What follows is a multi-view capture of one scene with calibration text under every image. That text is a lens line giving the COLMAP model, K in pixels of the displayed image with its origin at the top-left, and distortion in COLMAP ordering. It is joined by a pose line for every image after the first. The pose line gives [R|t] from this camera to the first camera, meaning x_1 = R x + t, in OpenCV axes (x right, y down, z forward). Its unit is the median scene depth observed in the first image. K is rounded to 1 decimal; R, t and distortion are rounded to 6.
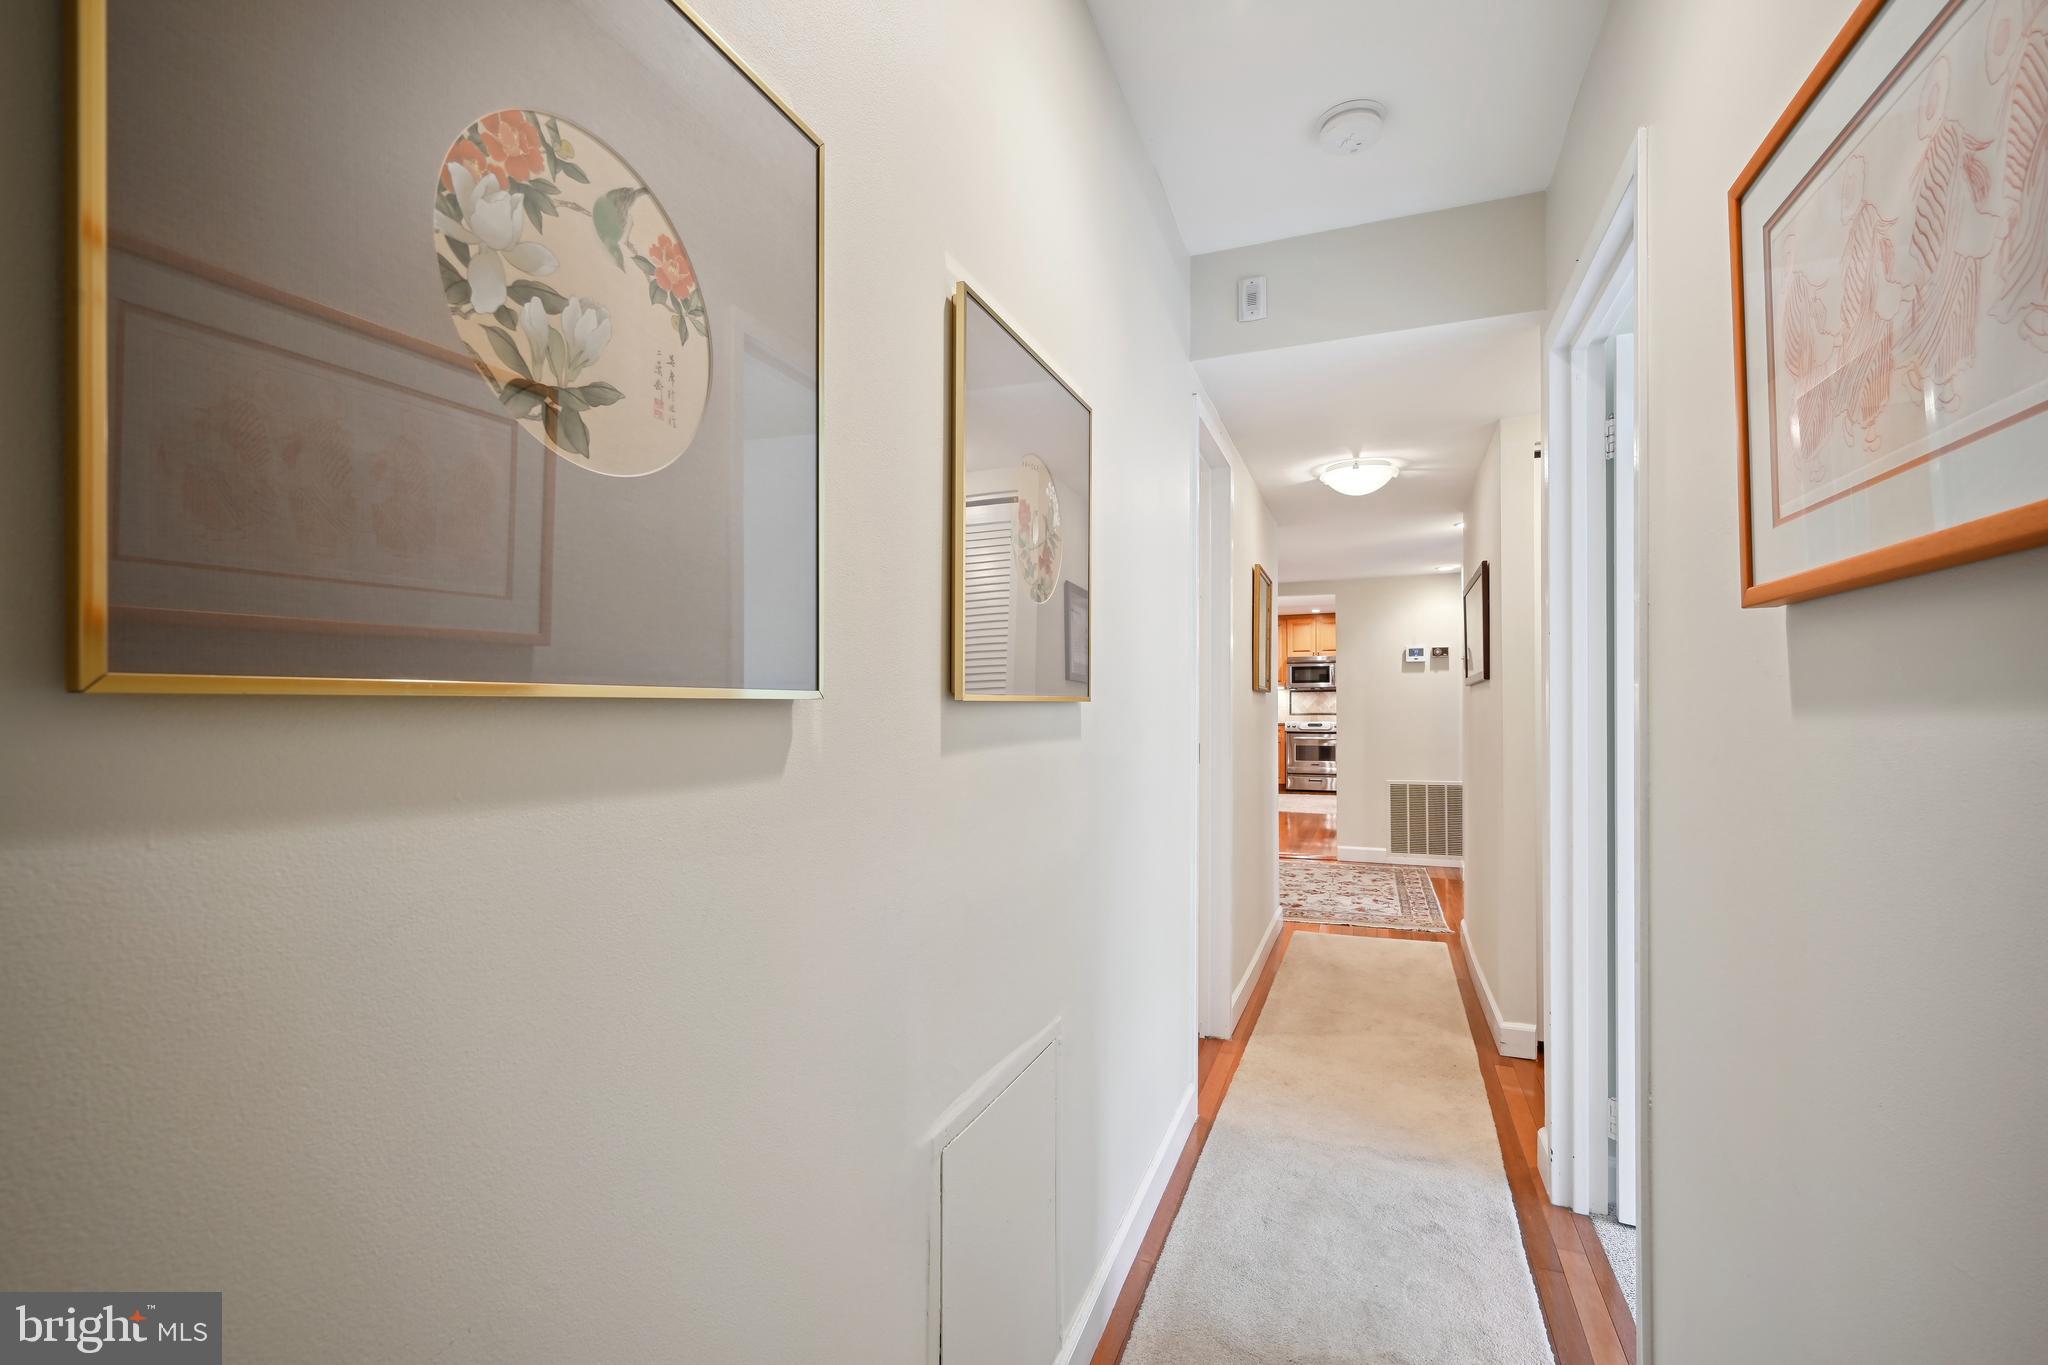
lens RADIAL K [[922.0, 0, 1031.4], [0, 922.0, 697.6], [0, 0, 1]] dist [-0.000545, -0.000794]
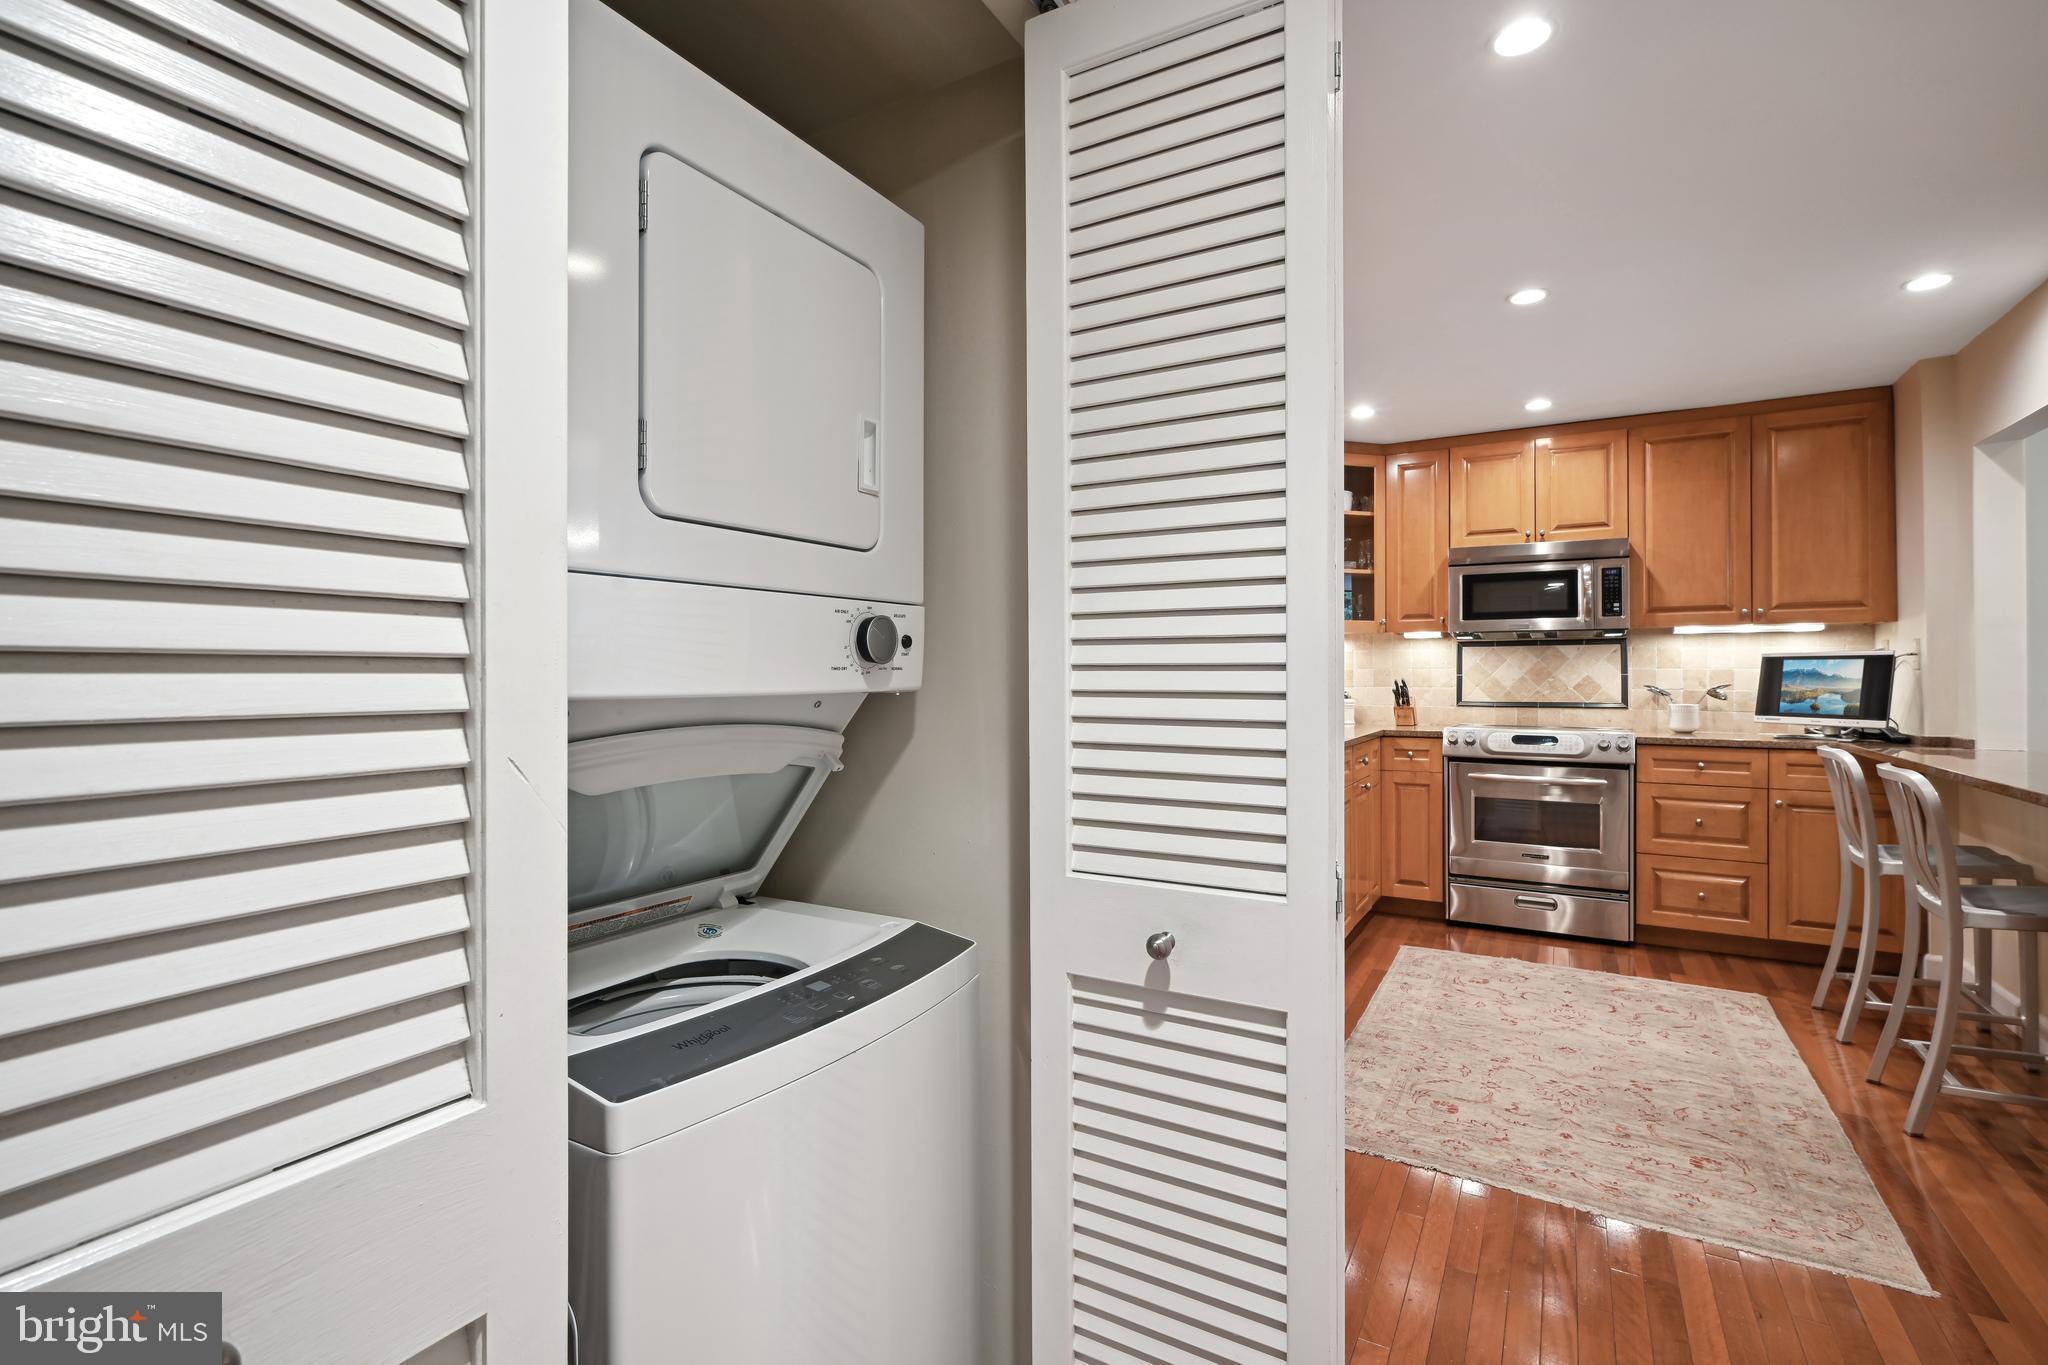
lens RADIAL K [[922.0, 0, 1033.6], [0, 922.0, 669.1], [0, 0, 1]] dist [-0.000545, -0.000794]
pose [[0.990865, 0.005107, -0.134759, 0.164229], [-0.003412, 0.999912, 0.012802, -0.000378], [0.134812, -0.012225, 0.990796, 0.618521]]
